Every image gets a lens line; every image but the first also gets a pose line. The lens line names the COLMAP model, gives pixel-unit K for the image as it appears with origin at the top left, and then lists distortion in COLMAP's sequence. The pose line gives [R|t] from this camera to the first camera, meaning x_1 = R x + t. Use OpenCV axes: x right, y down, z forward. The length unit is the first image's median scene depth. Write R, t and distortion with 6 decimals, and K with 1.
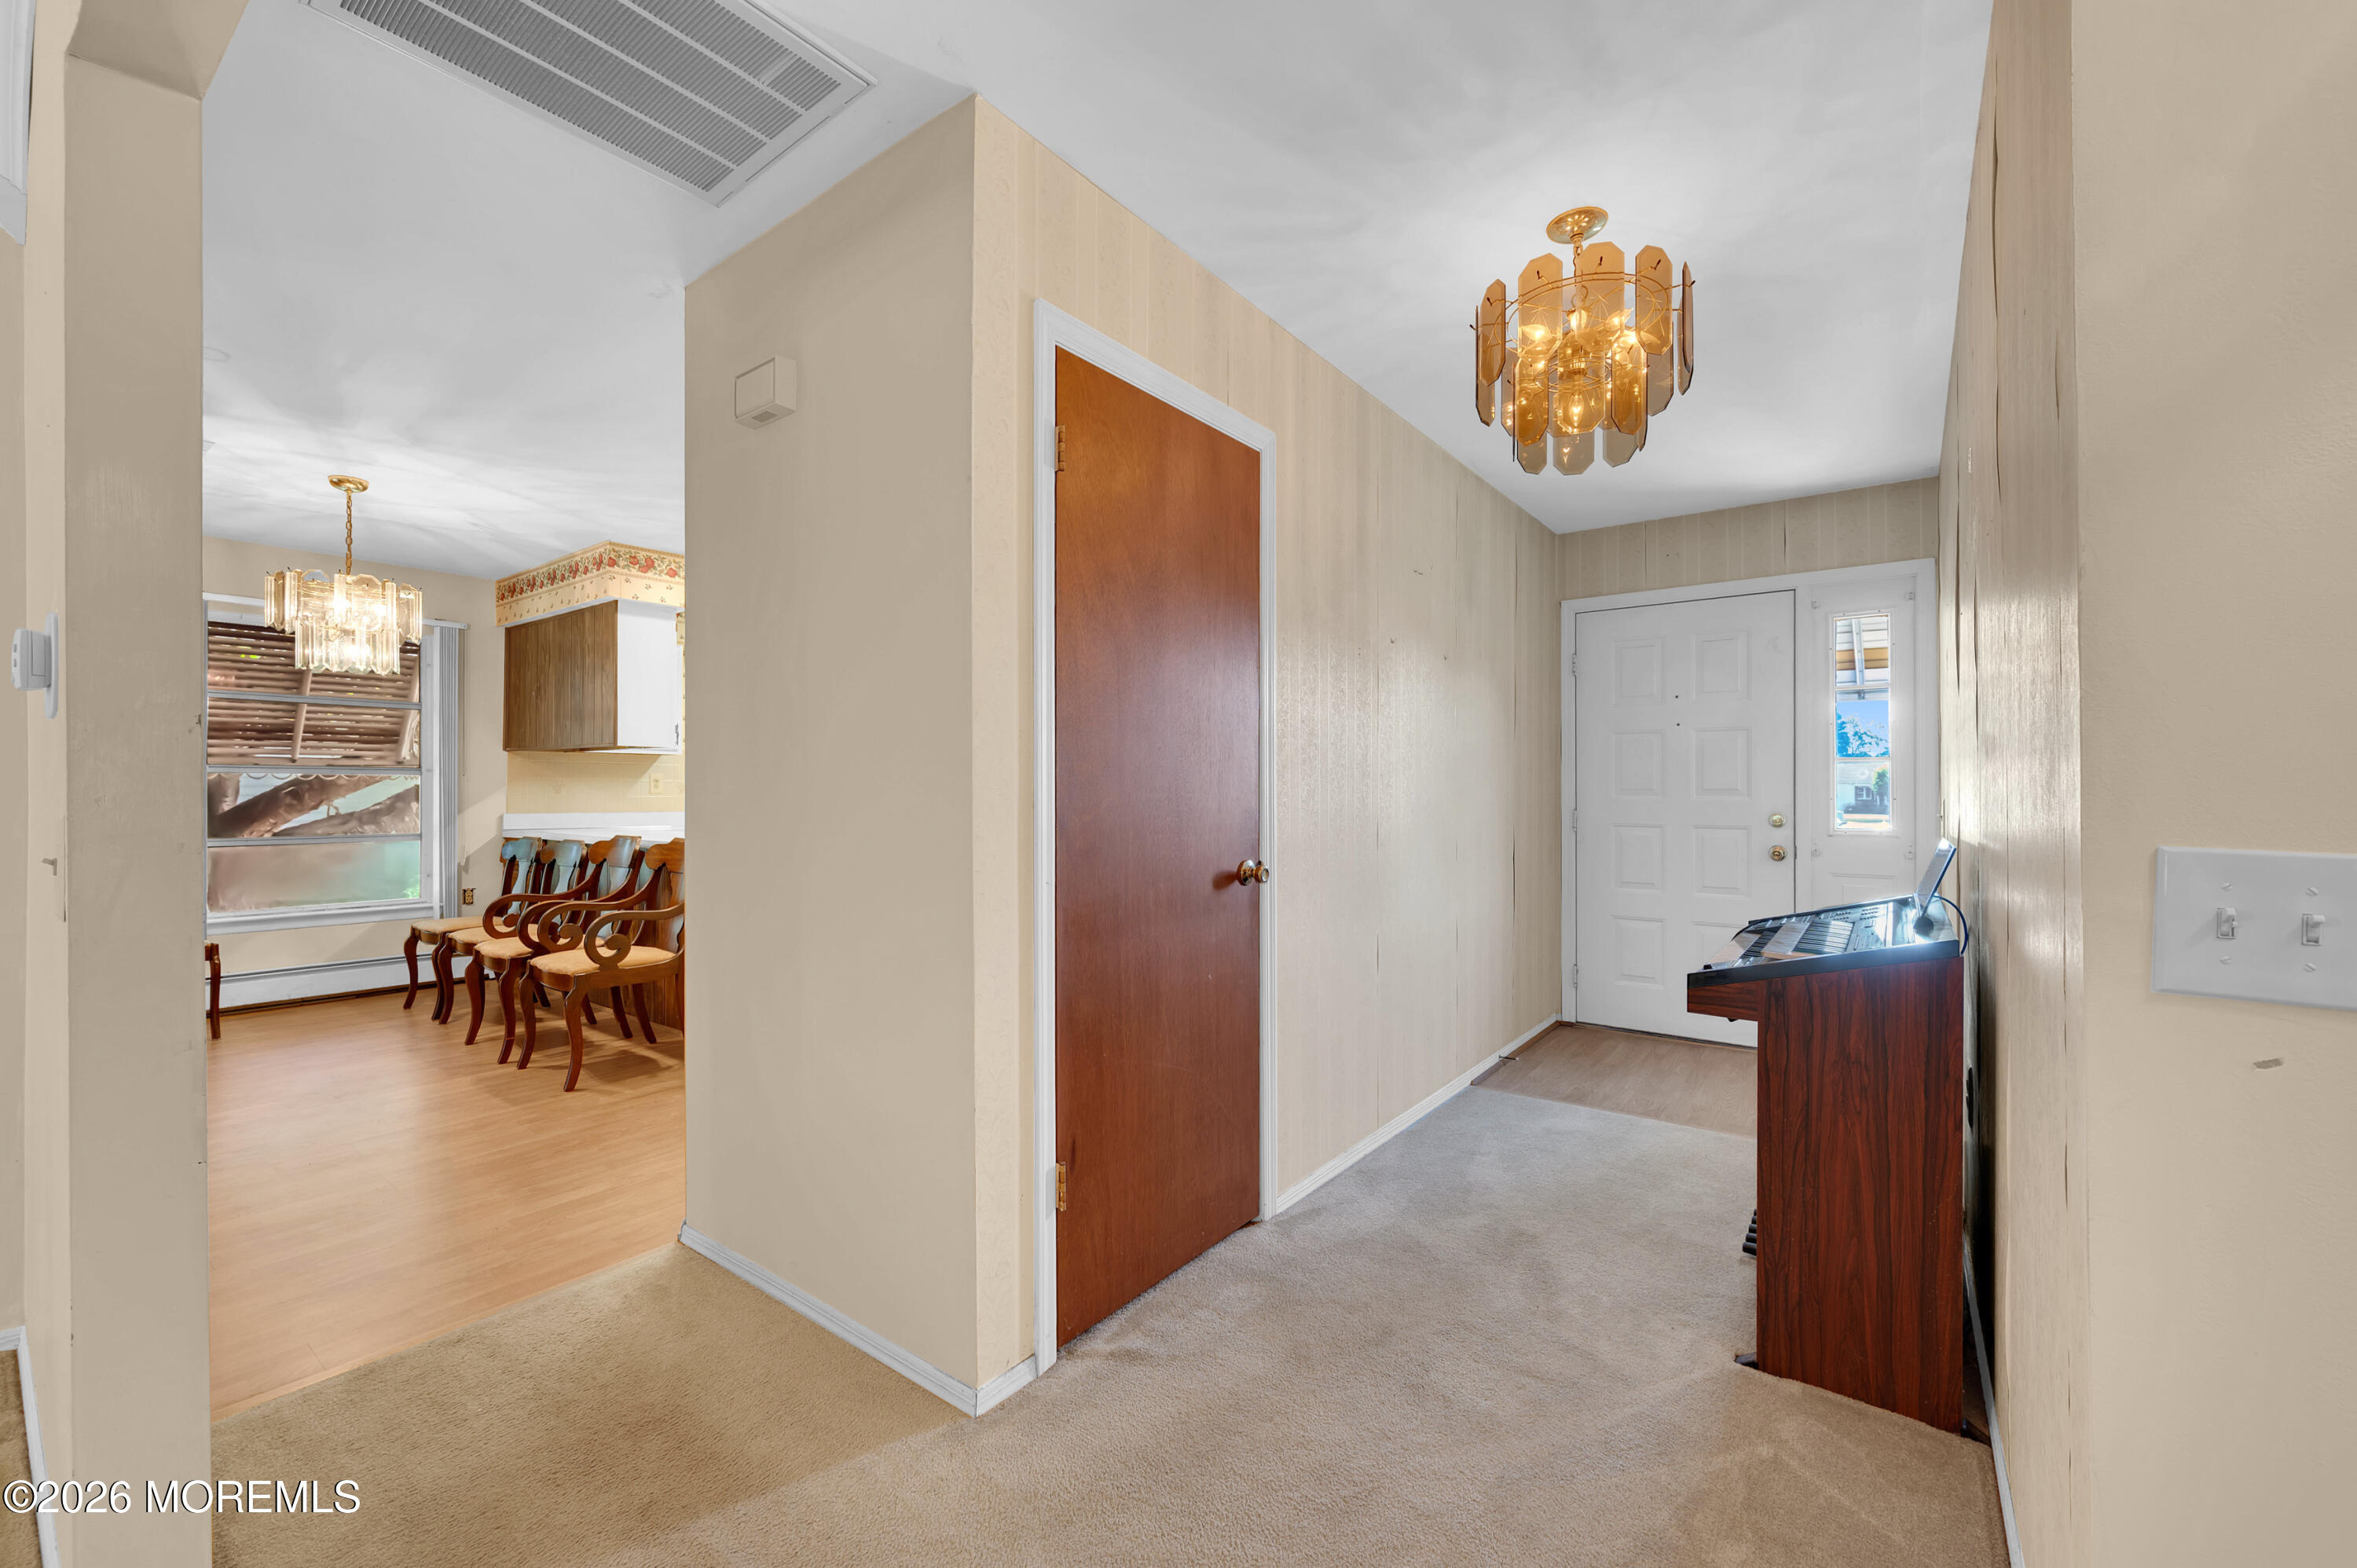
lens RADIAL K [[940.2, 0, 1174.3], [0, 940.2, 787.6], [0, 0, 1]] dist [-0.001616, 0.000008]
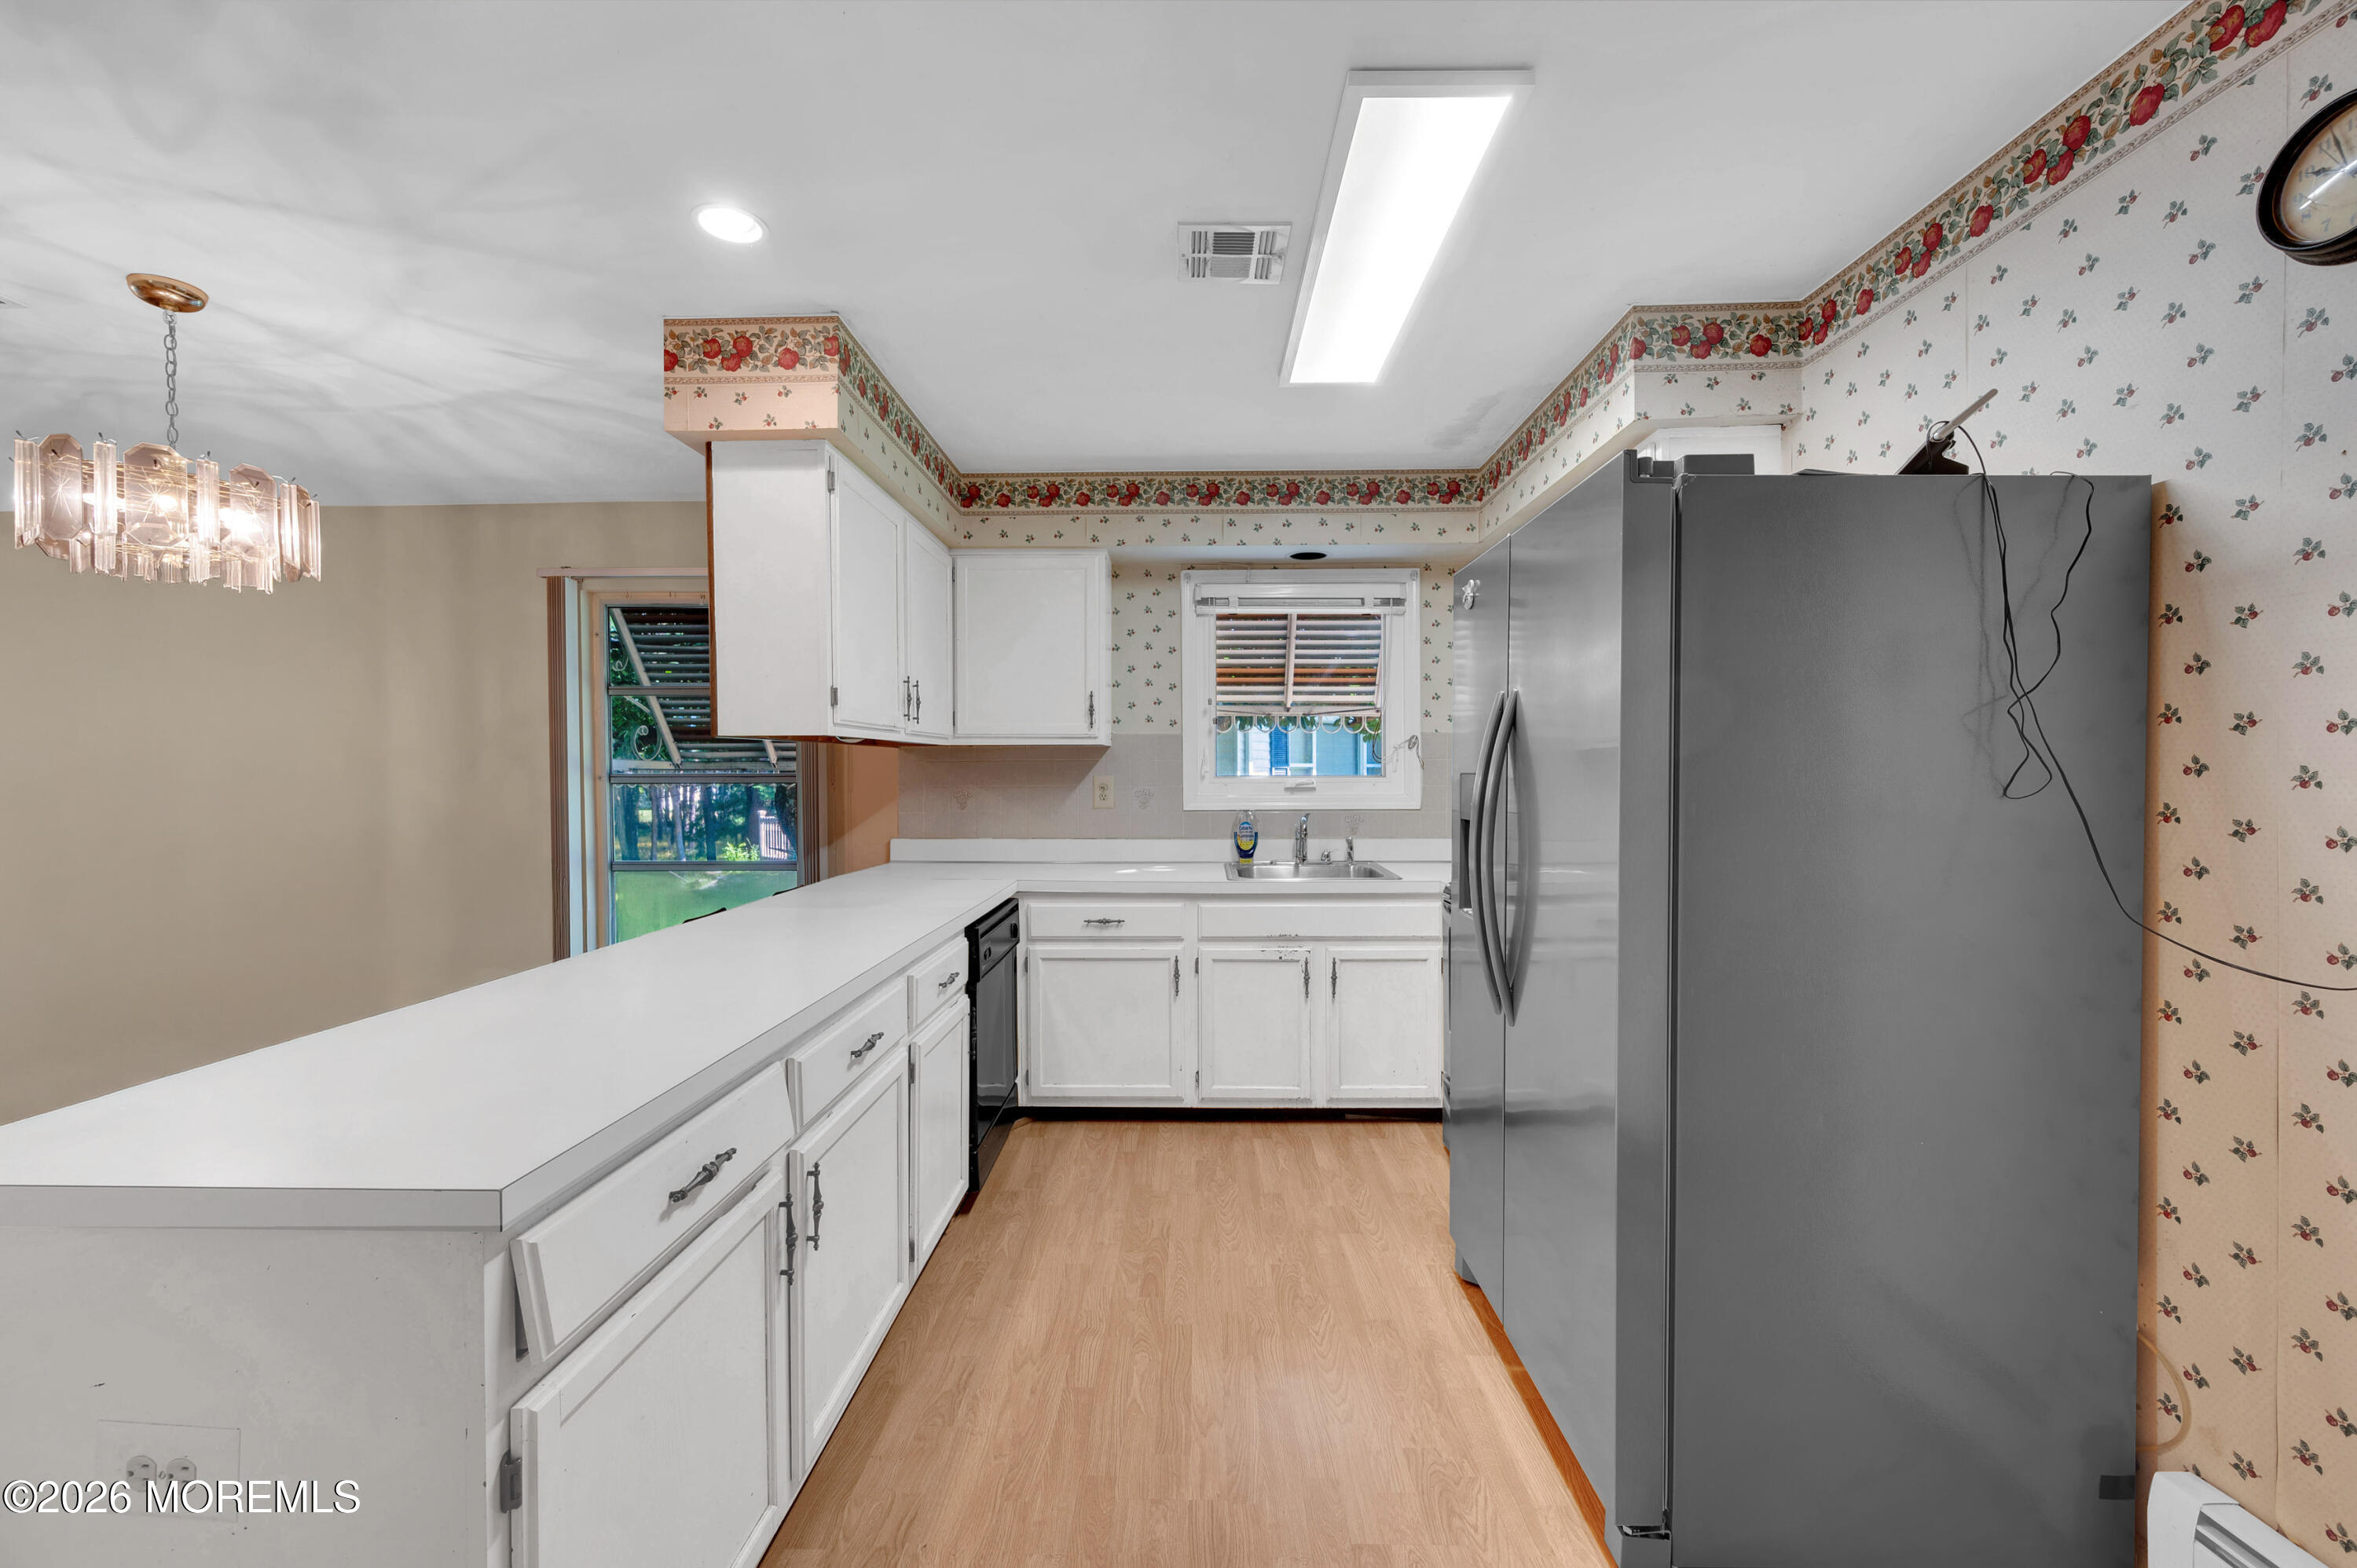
lens RADIAL K [[926.0, 0, 1179.0], [0, 926.0, 786.2], [0, 0, 1]] dist [-0.001115, -0.000091]
pose [[0.595703, 0.010222, -0.803140, -0.049370], [0.007378, 0.999807, 0.018198, -0.024106], [0.803171, -0.016766, 0.595512, 0.870679]]
